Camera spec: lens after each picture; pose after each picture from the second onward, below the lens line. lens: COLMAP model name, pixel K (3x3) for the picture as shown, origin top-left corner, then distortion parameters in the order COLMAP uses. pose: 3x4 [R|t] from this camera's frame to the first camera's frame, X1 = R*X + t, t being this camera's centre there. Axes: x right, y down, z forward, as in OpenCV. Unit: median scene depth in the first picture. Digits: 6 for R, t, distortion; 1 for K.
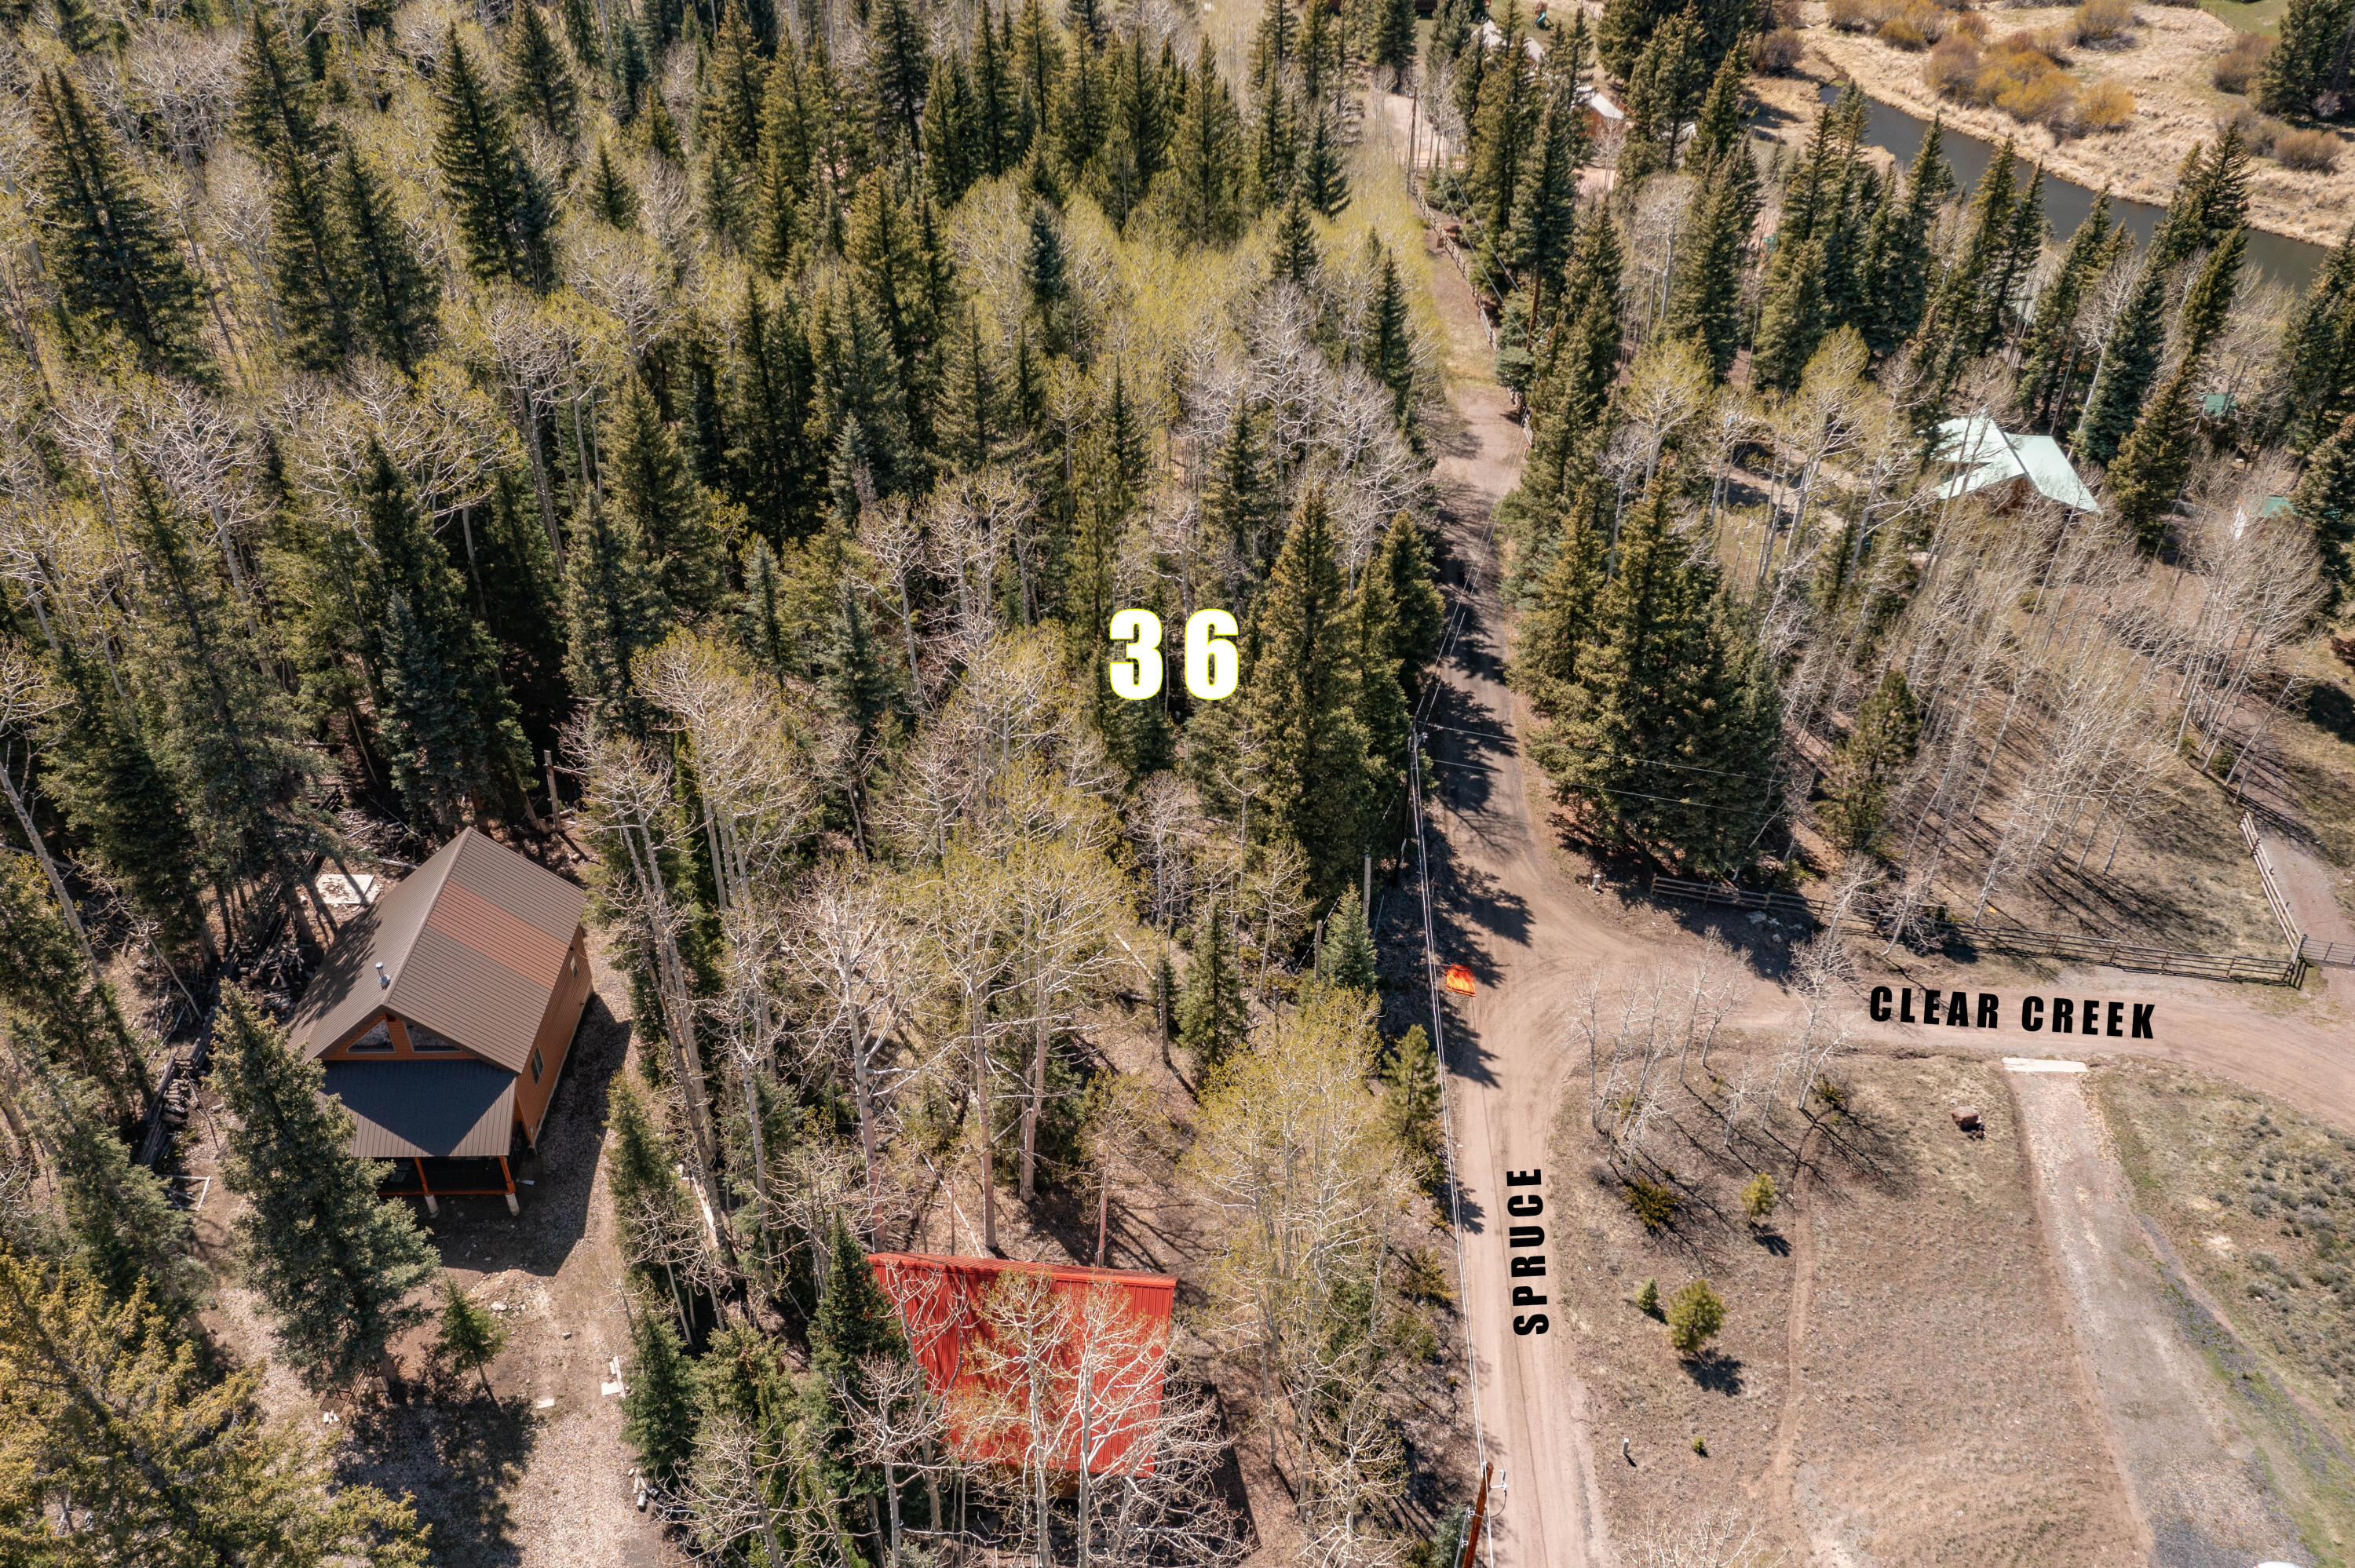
lens RADIAL K [[1867.2, 0, 1177.5], [0, 1867.2, 784.0], [0, 0, 1]] dist [0.001210, -0.002885]
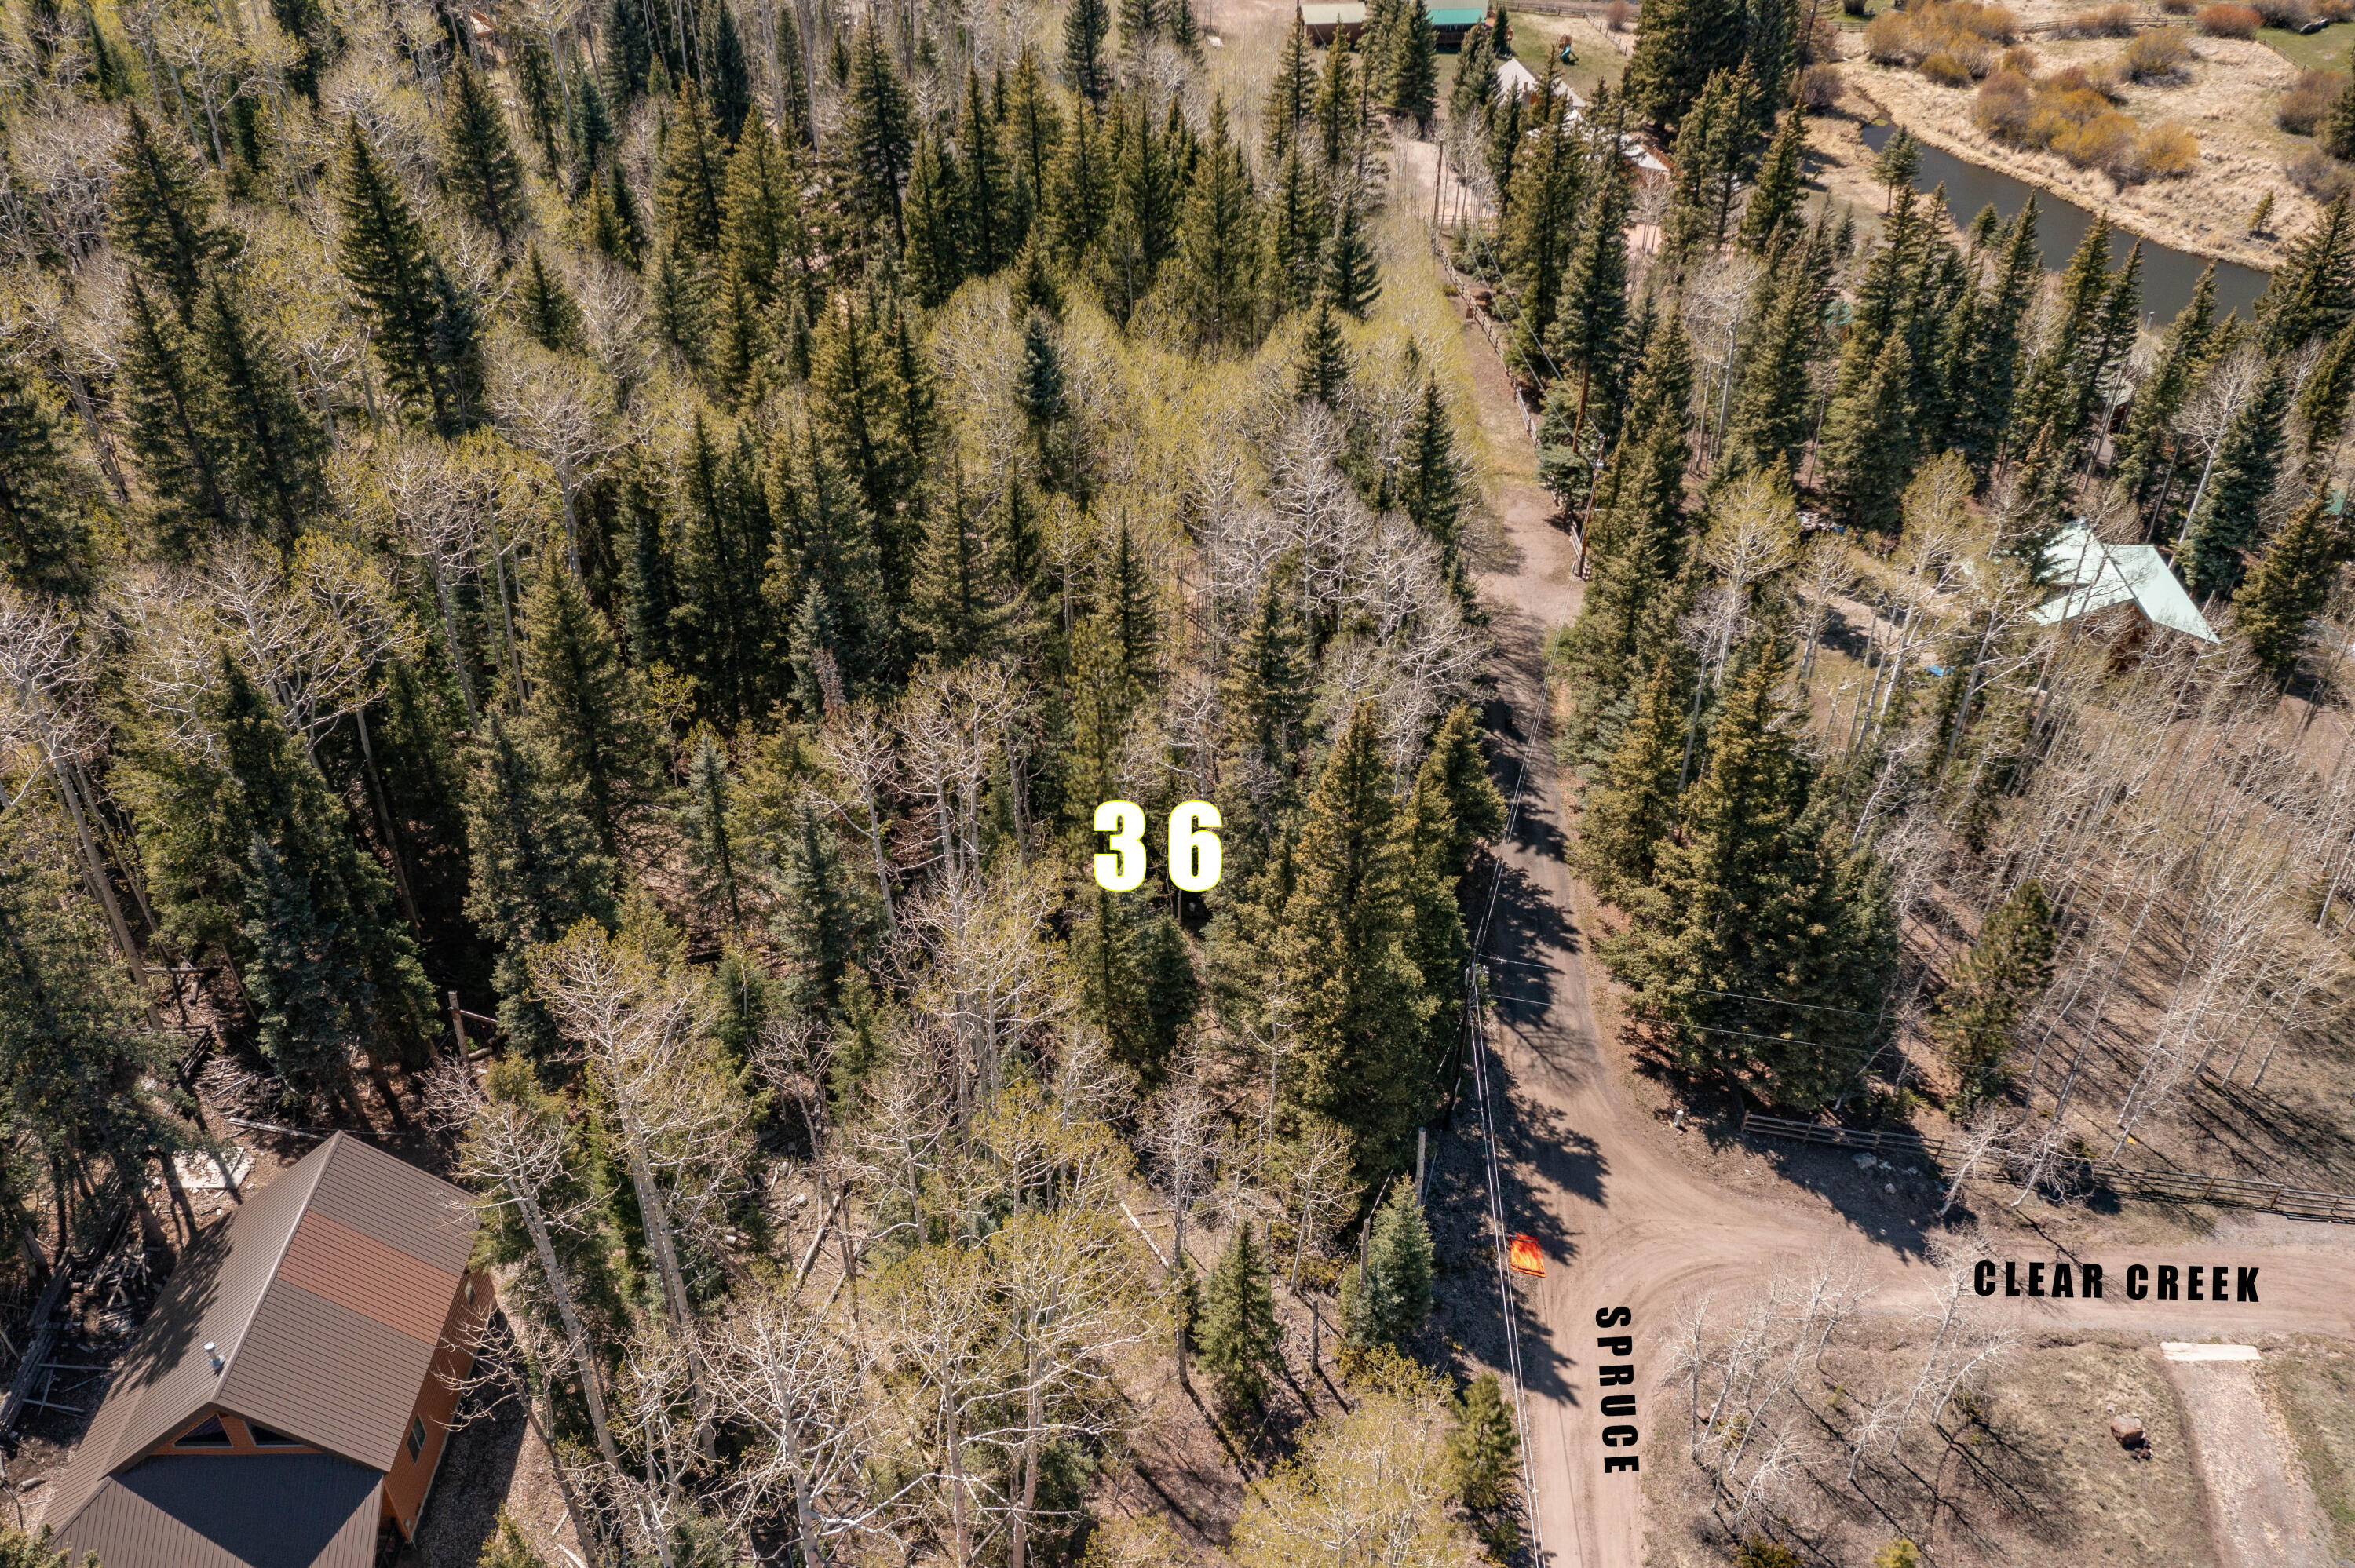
lens RADIAL K [[1867.2, 0, 1177.5], [0, 1867.2, 784.0], [0, 0, 1]] dist [0.001210, -0.002885]
pose [[1.000000, 0.000105, 0.000876, -0.007562], [-0.000105, 1.000000, -0.000003, -0.095977], [-0.000876, 0.000003, 1.000000, 0.129401]]
